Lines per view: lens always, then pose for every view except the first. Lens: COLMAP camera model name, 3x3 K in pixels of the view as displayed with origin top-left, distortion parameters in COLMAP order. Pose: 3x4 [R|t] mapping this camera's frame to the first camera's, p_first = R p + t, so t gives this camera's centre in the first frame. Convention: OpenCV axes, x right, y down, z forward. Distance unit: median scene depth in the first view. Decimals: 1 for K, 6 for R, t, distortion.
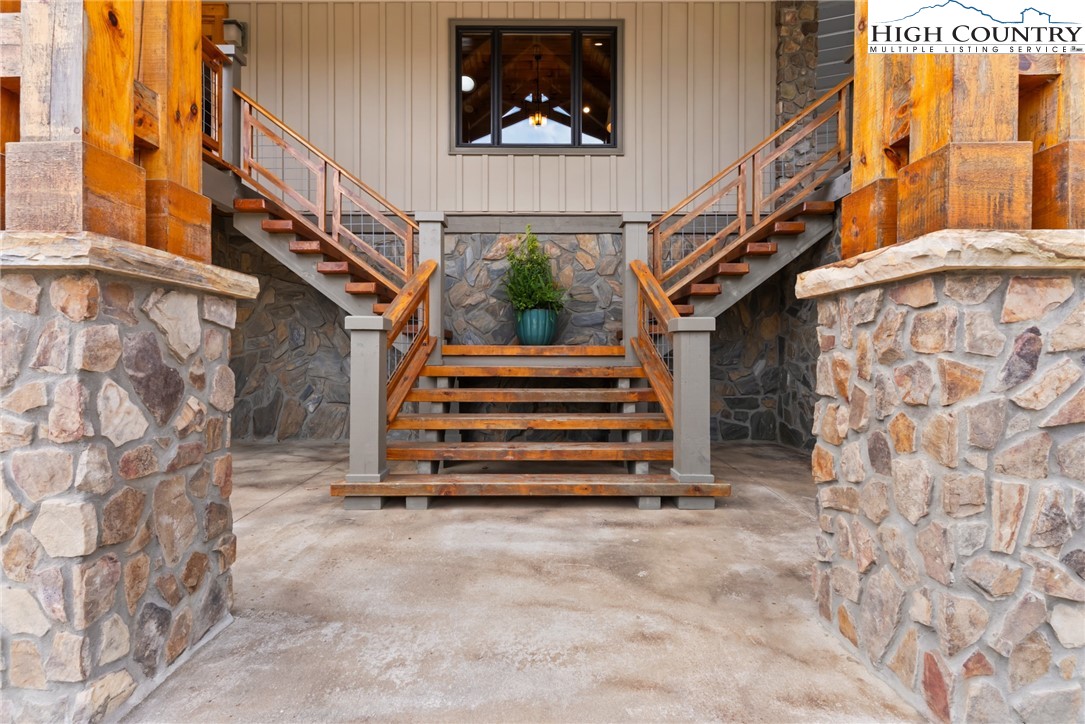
lens RADIAL K [[523.9, 0, 541.4], [0, 523.9, 362.3], [0, 0, 1]] dist [-0.001421, -0.000095]
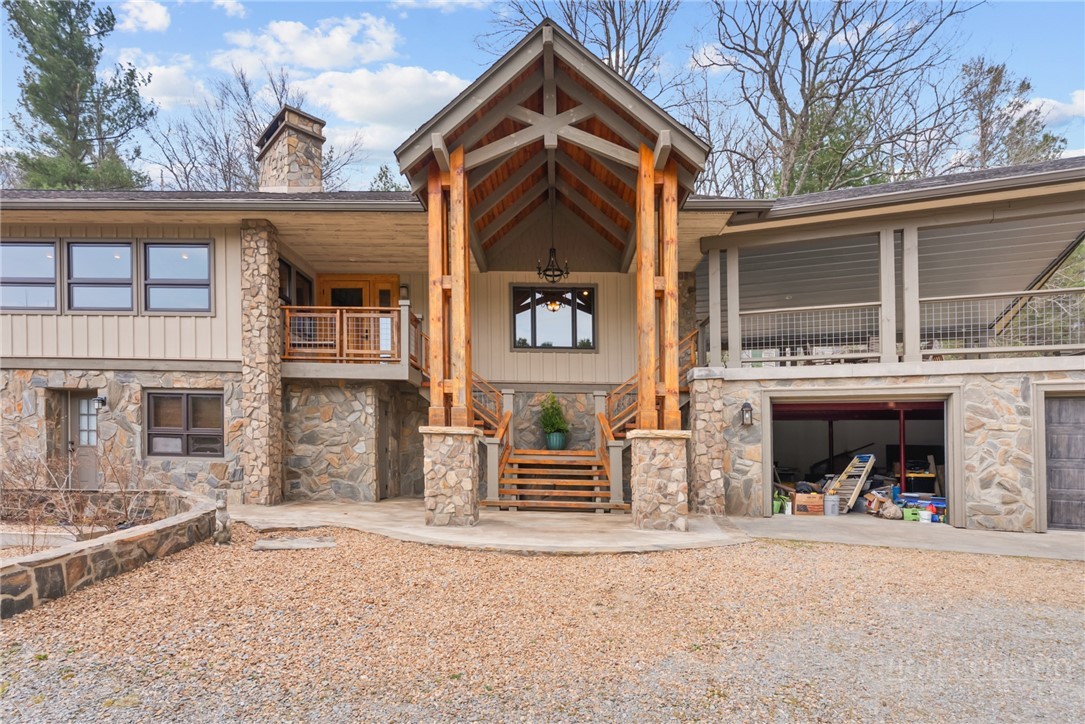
lens RADIAL K [[523.9, 0, 484.5], [0, 523.9, 330.1], [0, 0, 1]] dist [-0.001421, -0.000095]
pose [[0.990957, -0.011274, -0.133705, -0.007225], [-0.022954, 0.967530, -0.251710, 0.040326], [0.132202, 0.252503, 0.958522, -1.296817]]
